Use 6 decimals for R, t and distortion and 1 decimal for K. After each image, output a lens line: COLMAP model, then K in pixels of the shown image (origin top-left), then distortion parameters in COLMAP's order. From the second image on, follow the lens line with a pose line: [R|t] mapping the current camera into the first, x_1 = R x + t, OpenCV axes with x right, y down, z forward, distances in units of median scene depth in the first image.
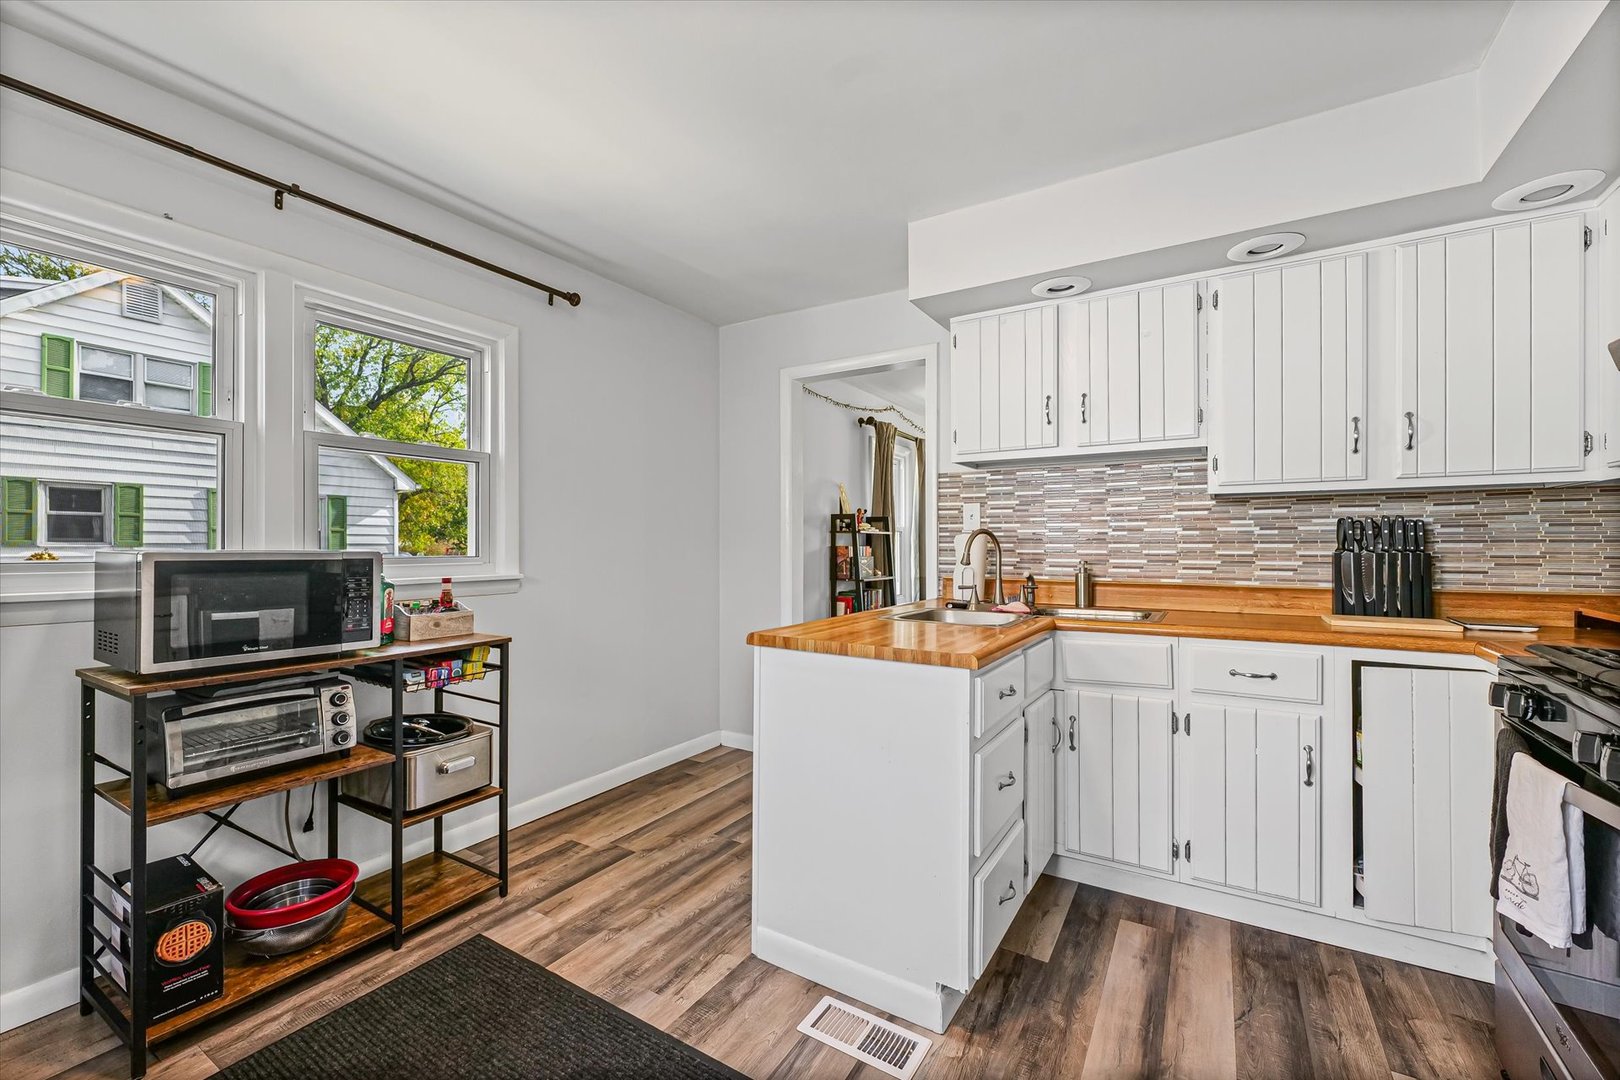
lens RADIAL K [[669.2, 0, 801.4], [0, 669.2, 542.6], [0, 0, 1]] dist [-0.001003, -0.000170]
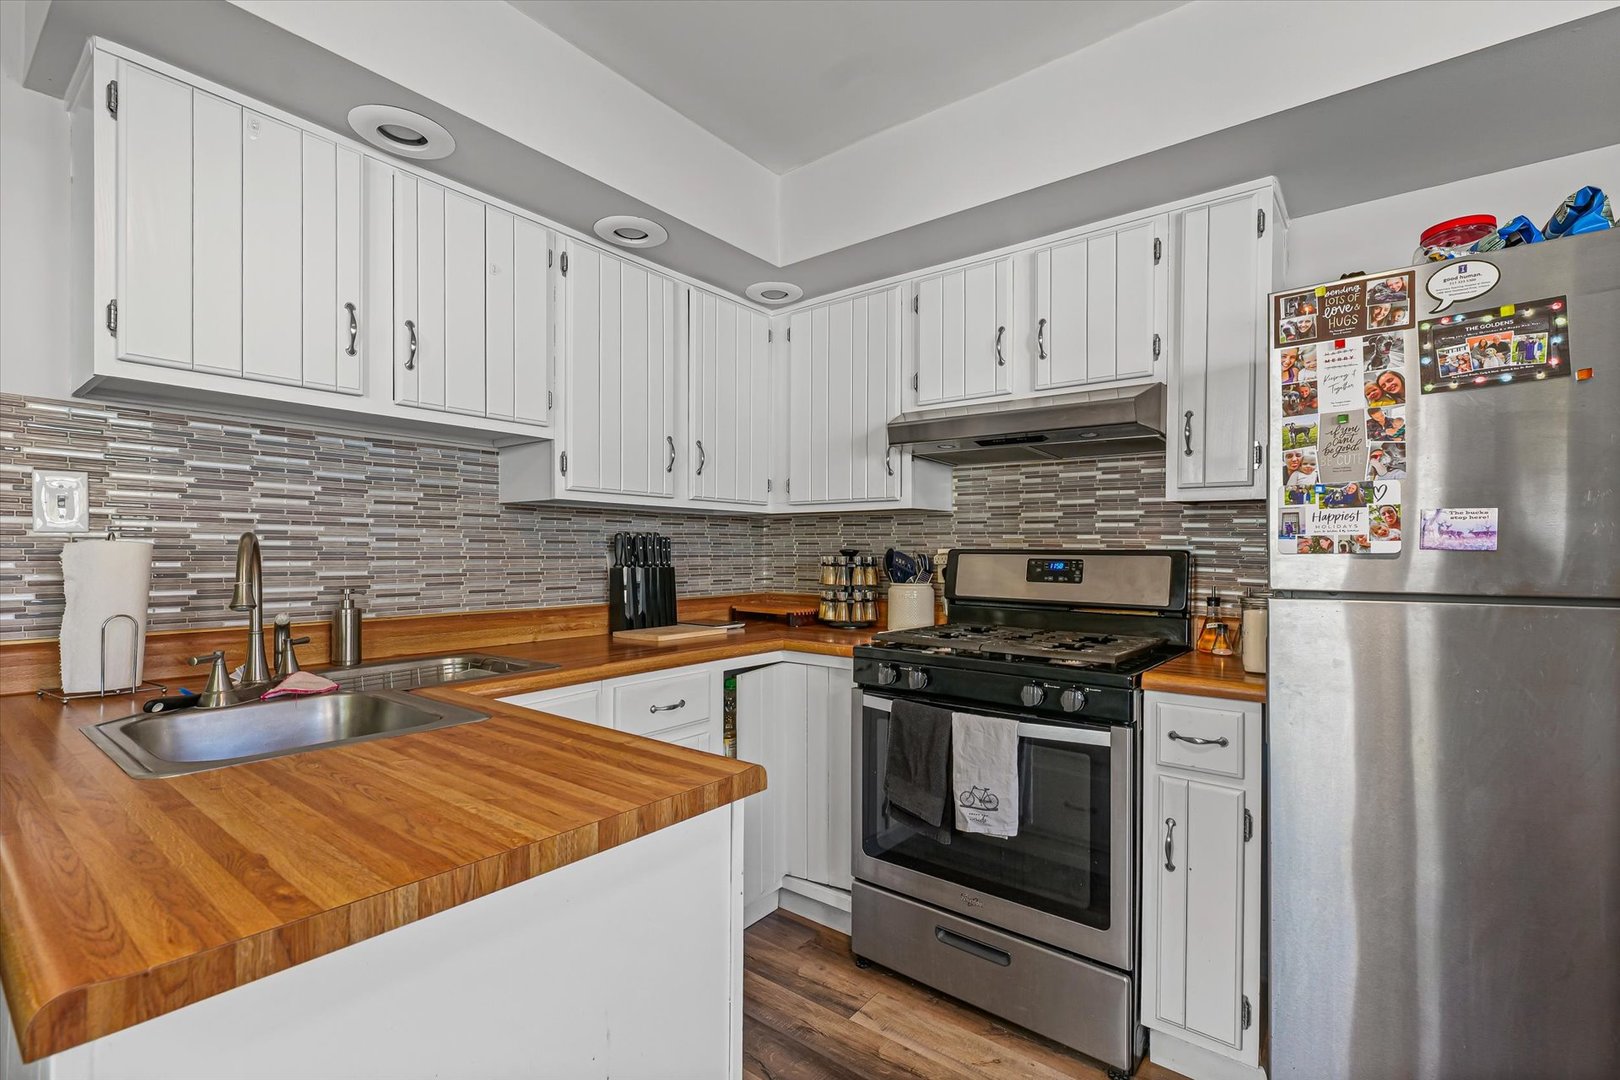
lens RADIAL K [[725.1, 0, 815.2], [0, 725.1, 548.8], [0, 0, 1]] dist [0.001239, -0.000782]
pose [[0.095909, 0.008132, 0.995357, -0.233853], [-0.002380, 0.999966, -0.007940, -0.005709], [-0.995387, -0.001608, 0.095925, 0.597566]]
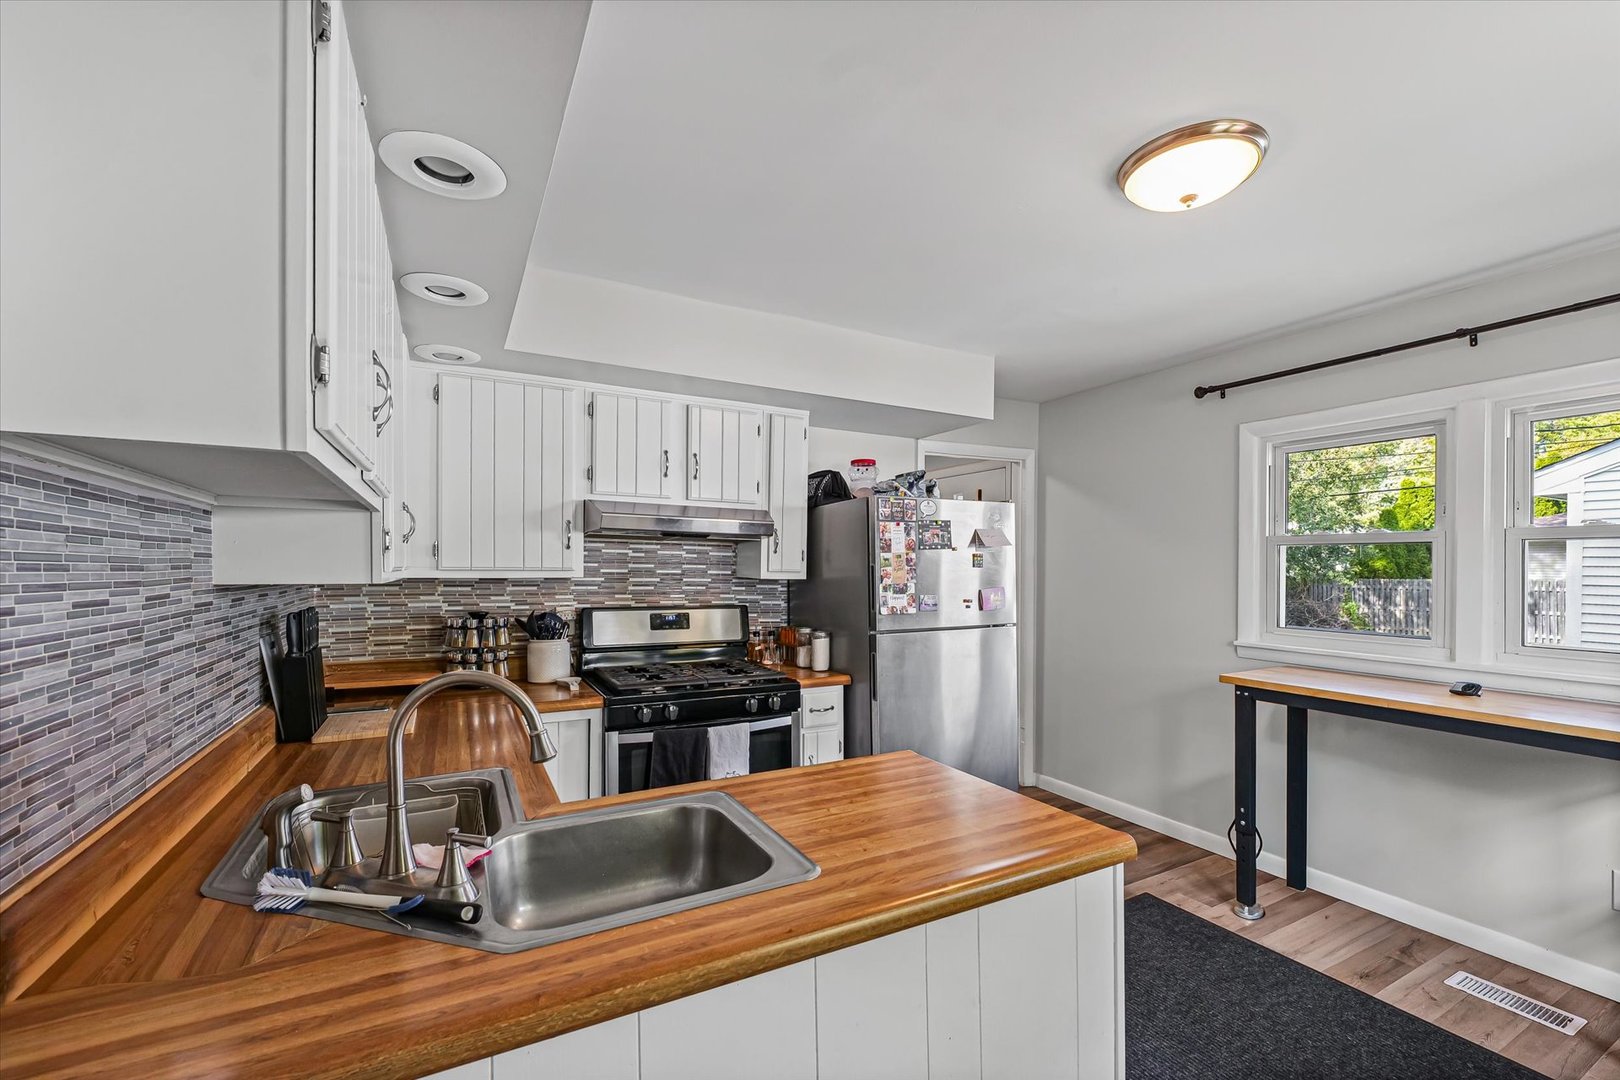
lens RADIAL K [[669.2, 0, 820.2], [0, 669.2, 568.3], [0, 0, 1]] dist [-0.001003, -0.000170]
pose [[-0.876685, -0.001716, 0.481062, -0.102560], [-0.000311, 0.999995, 0.003001, -0.091193], [-0.481065, 0.002481, -0.876681, 1.366811]]
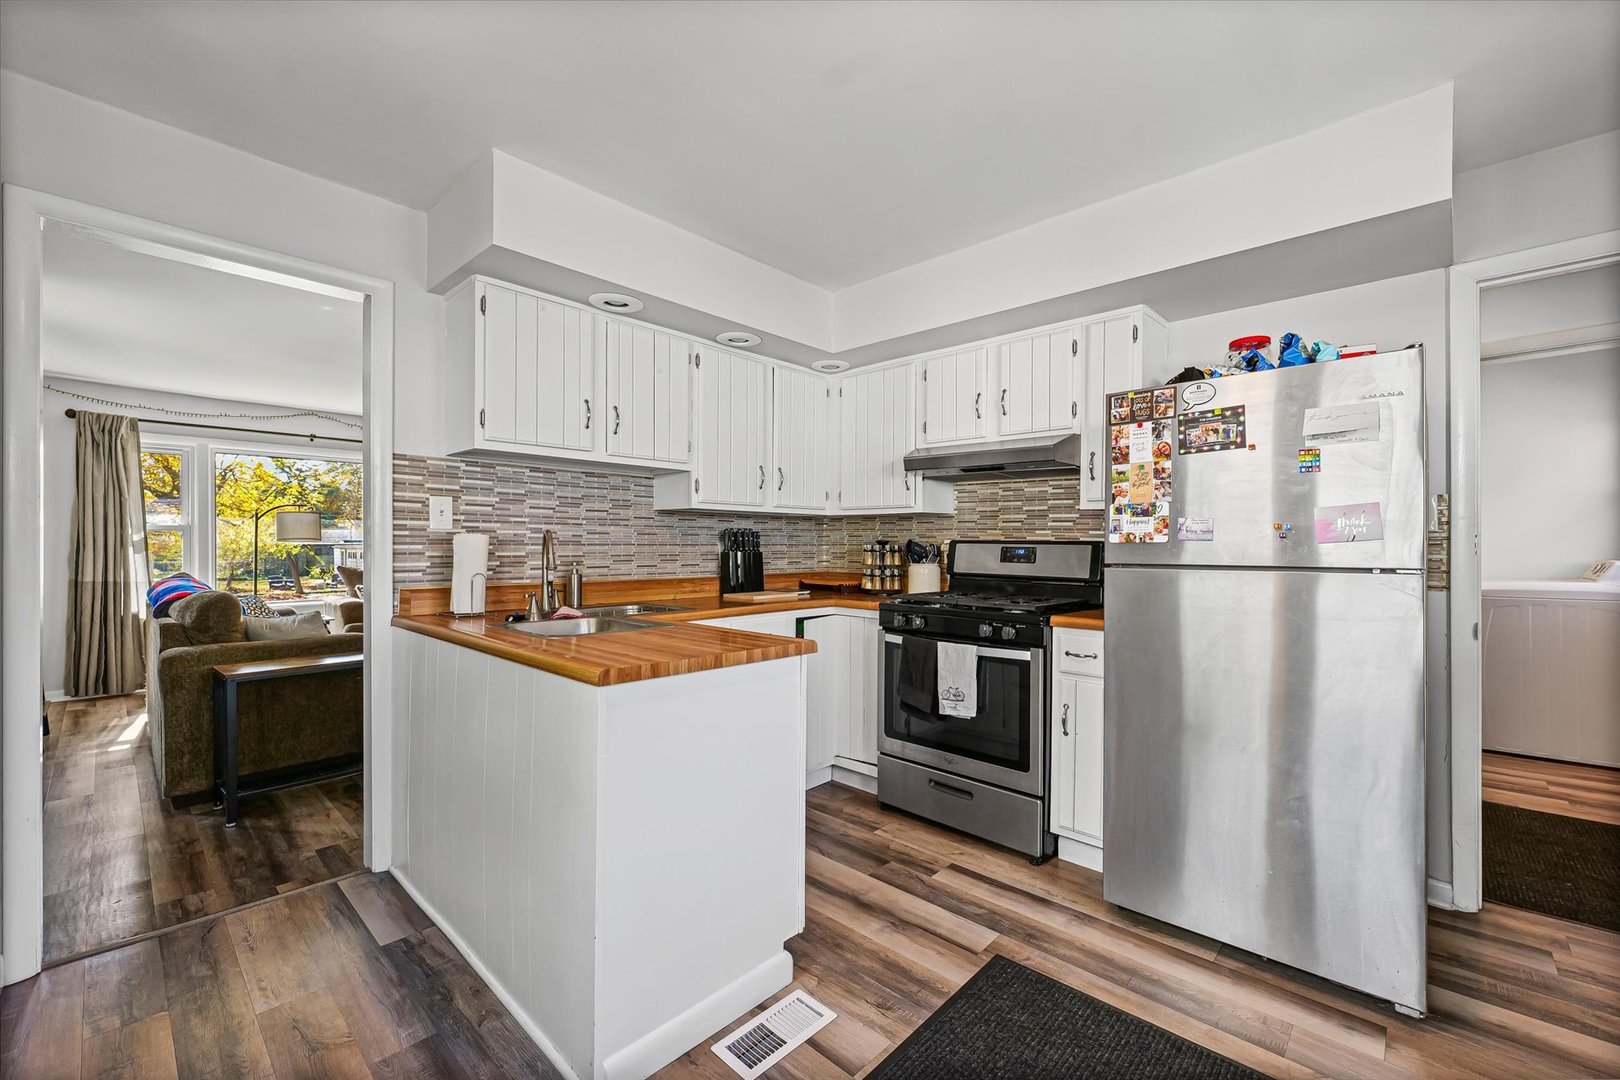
lens RADIAL K [[669.2, 0, 817.4], [0, 669.2, 535.6], [0, 0, 1]] dist [-0.001003, -0.000170]
pose [[0.184653, 0.015897, 0.982675, -0.616777], [-0.005791, 0.999869, -0.015087, -0.000655], [-0.982787, -0.002904, 0.184721, 0.516617]]
